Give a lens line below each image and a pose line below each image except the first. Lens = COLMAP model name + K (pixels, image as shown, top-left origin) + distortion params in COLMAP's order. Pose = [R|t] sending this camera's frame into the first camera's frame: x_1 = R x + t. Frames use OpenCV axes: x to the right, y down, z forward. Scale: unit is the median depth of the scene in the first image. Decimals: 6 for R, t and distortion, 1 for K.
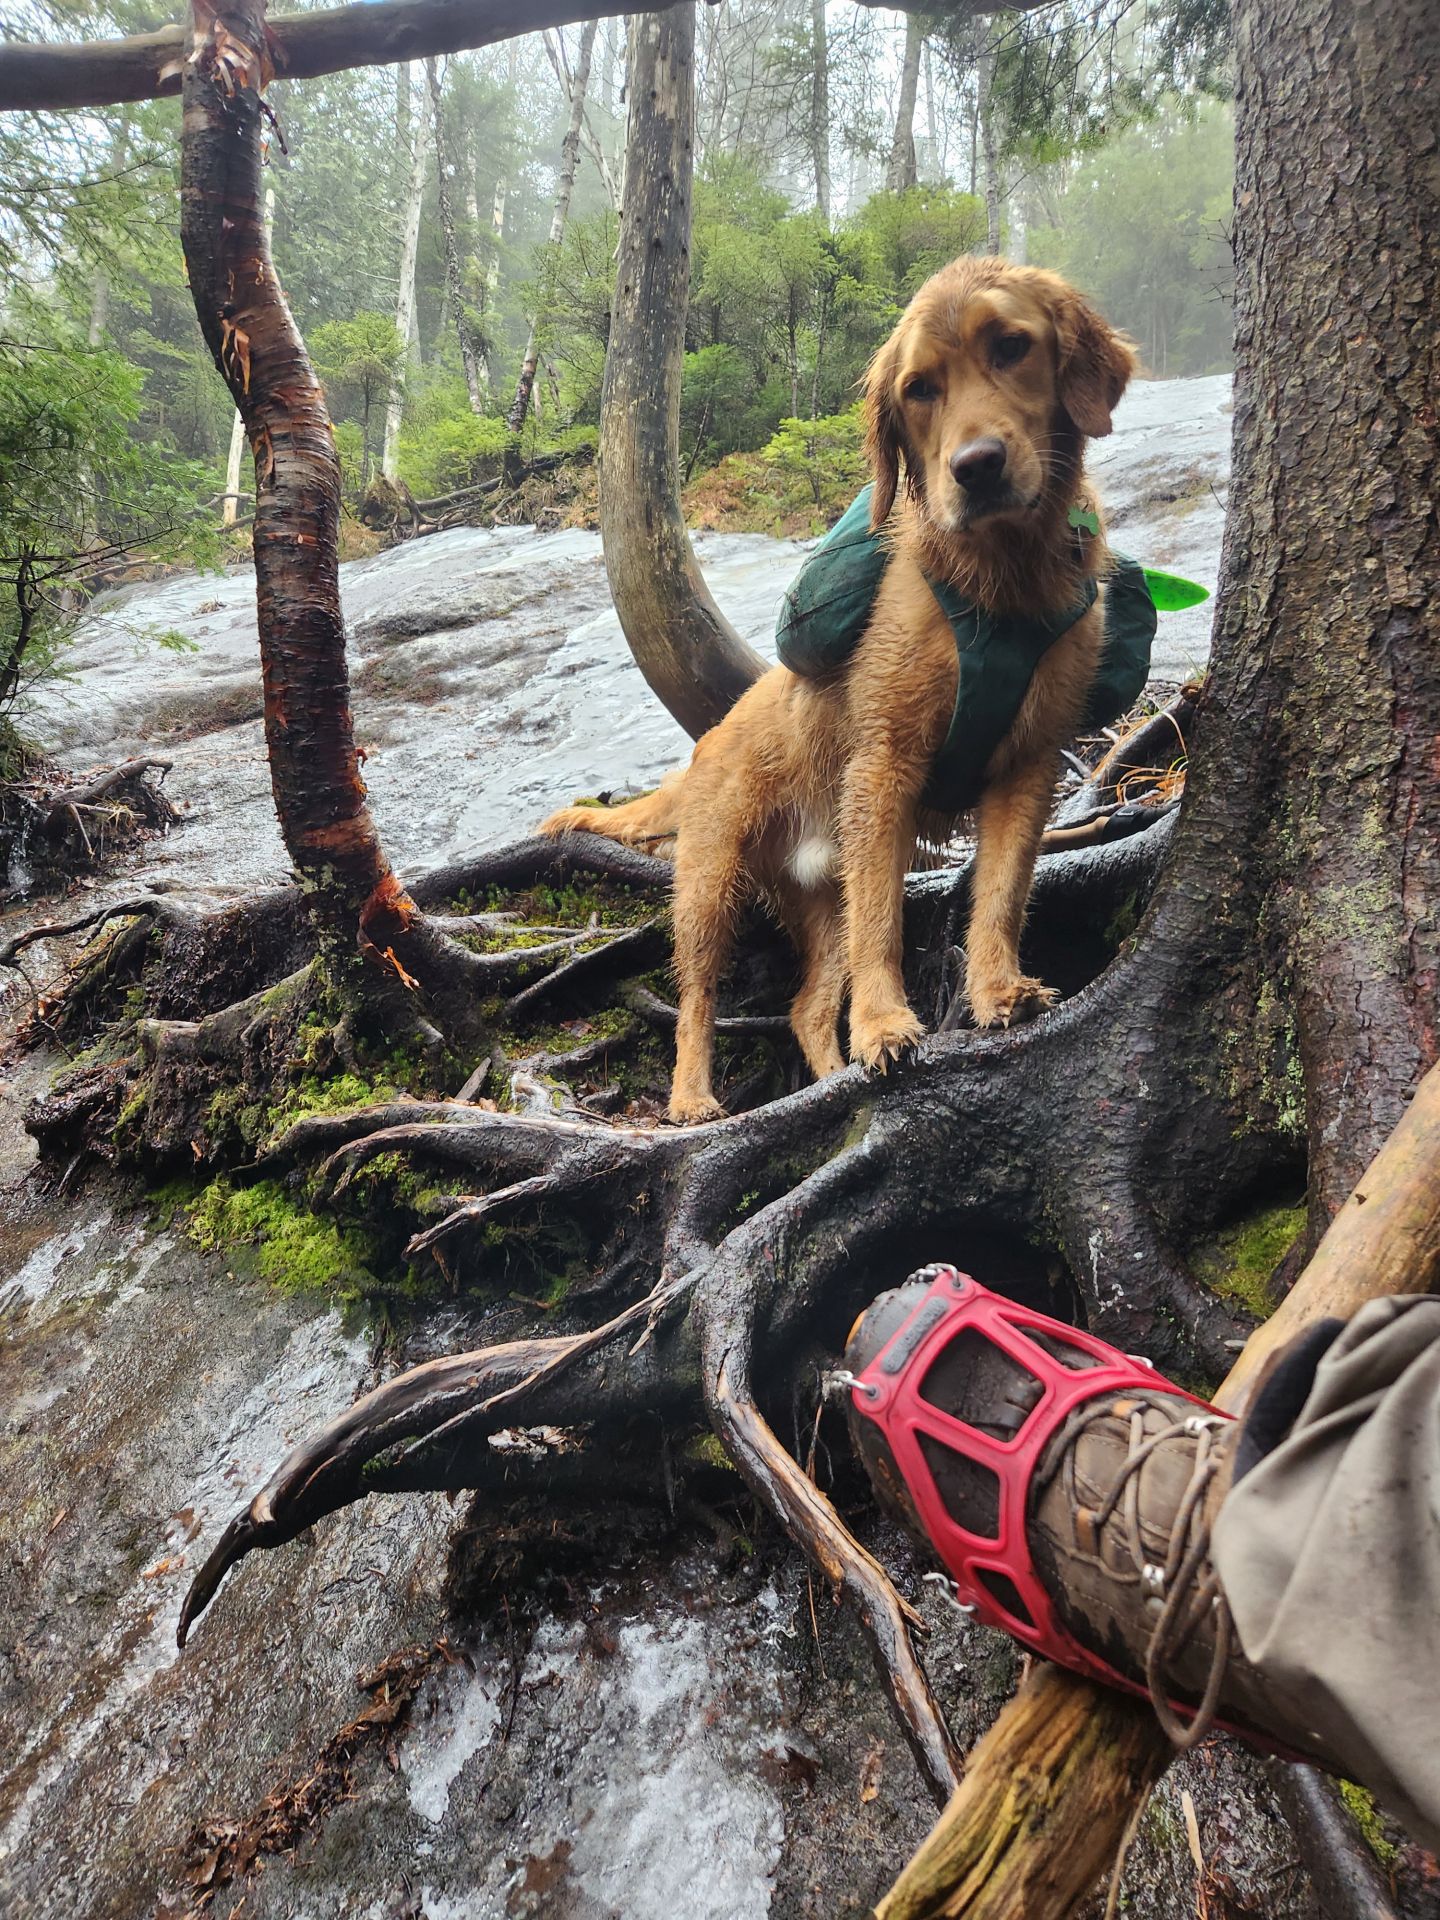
lens RADIAL K [[1271.3, 0, 720.0], [0, 1271.3, 960.0], [0, 0, 1]] dist [0.080076, -0.063936]
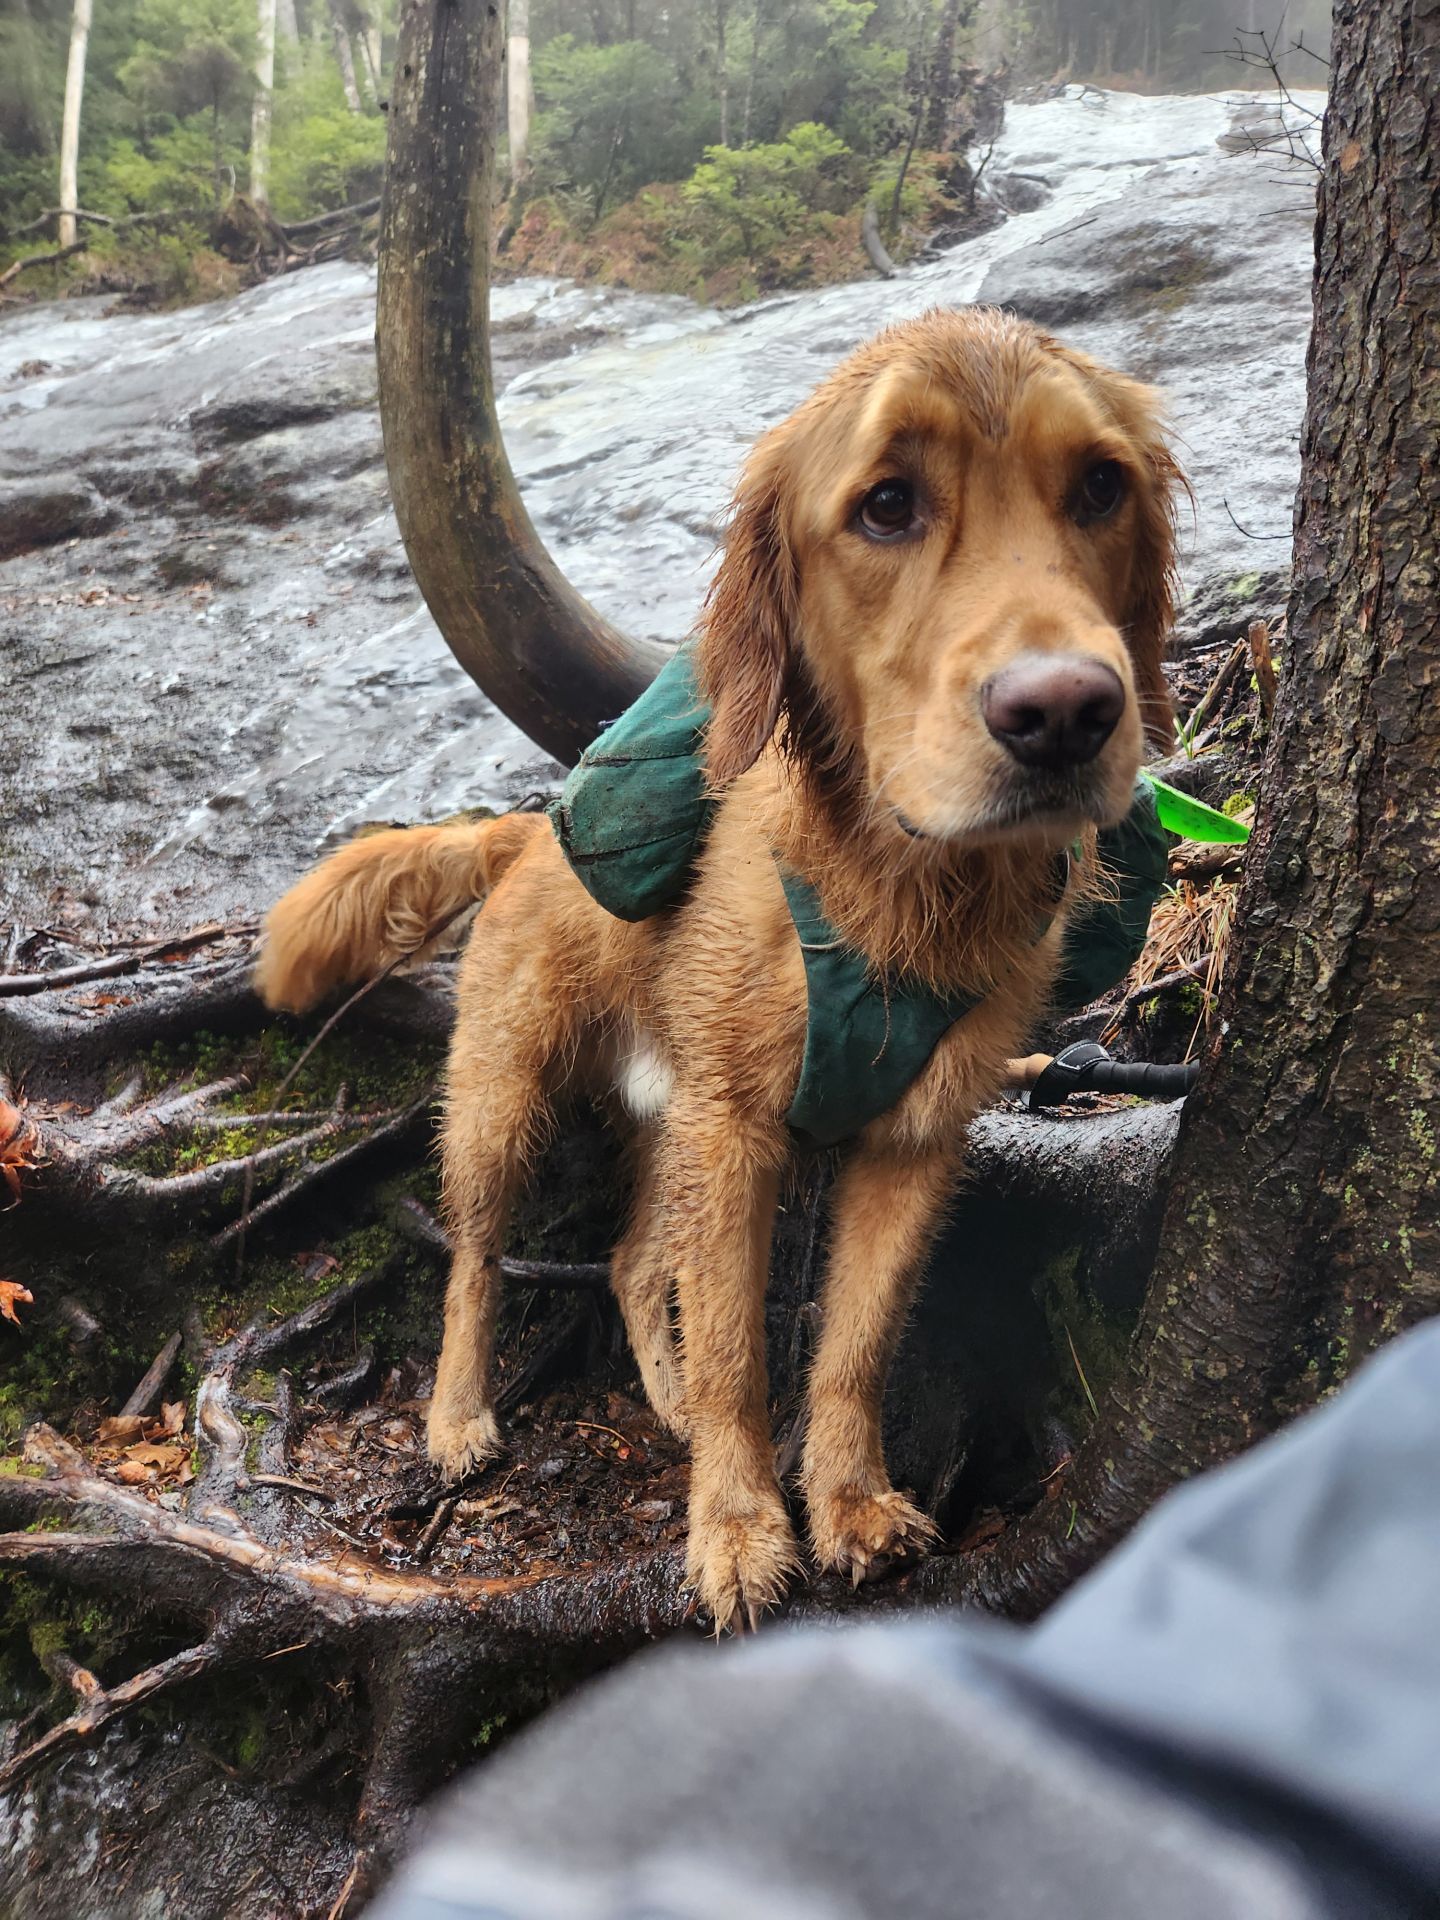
lens RADIAL K [[1283.3, 0, 733.9], [0, 1283.3, 967.0], [0, 0, 1]] dist [0.054369, -0.038561]
pose [[0.998686, -0.003900, 0.051095, 0.041358], [-0.005925, 0.981627, 0.190720, -0.118987], [-0.050900, -0.190773, 0.980314, 0.141323]]
